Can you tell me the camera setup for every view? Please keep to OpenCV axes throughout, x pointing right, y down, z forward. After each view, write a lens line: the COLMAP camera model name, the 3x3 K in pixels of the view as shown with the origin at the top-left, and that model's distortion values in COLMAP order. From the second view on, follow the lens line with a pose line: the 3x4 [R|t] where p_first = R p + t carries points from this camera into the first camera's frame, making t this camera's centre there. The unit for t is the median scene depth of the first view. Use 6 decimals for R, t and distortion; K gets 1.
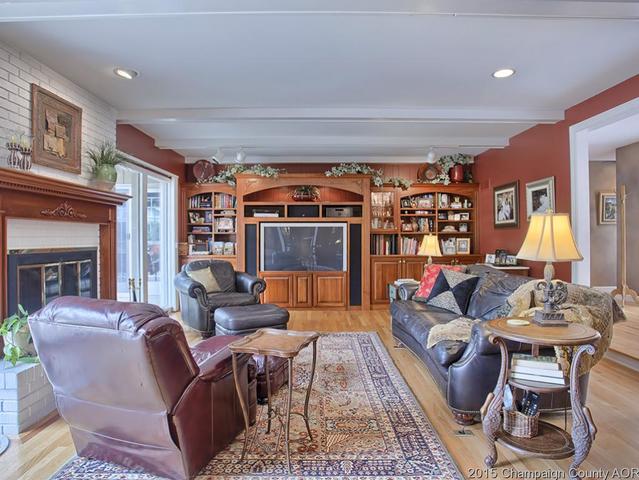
lens RADIAL K [[403.6, 0, 319.0], [0, 403.6, 240.2], [0, 0, 1]] dist [-0.026167, 0.002772]
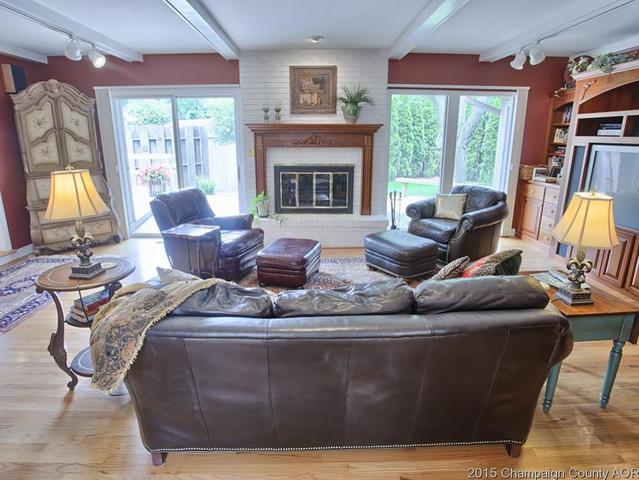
lens RADIAL K [[403.6, 0, 315.6], [0, 403.6, 239.1], [0, 0, 1]] dist [-0.026167, 0.002772]
pose [[0.009483, 0.257532, -0.966223, 1.022514], [-0.010582, 0.966238, 0.257432, -0.106857], [0.999899, 0.007783, 0.011888, 0.975972]]
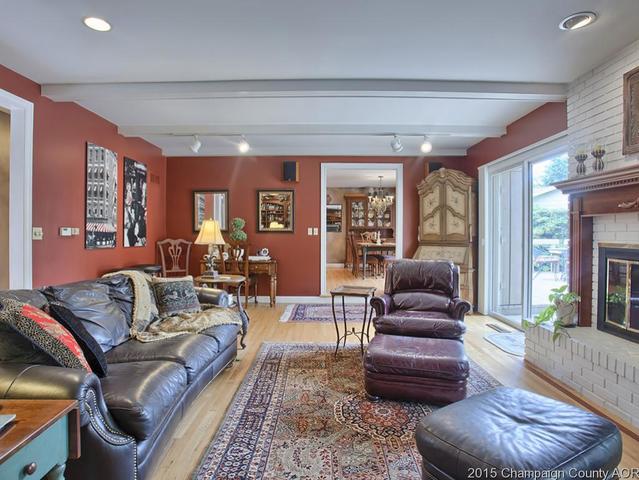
lens RADIAL K [[369.6, 0, 317.2], [0, 369.6, 236.6], [0, 0, 1]] dist [-0.053815, -0.000718]
pose [[-0.999831, 0.003071, 0.018138, 0.017157], [0.003482, 0.999737, 0.022656, -0.016504], [-0.018063, 0.022716, -0.999579, 1.690032]]
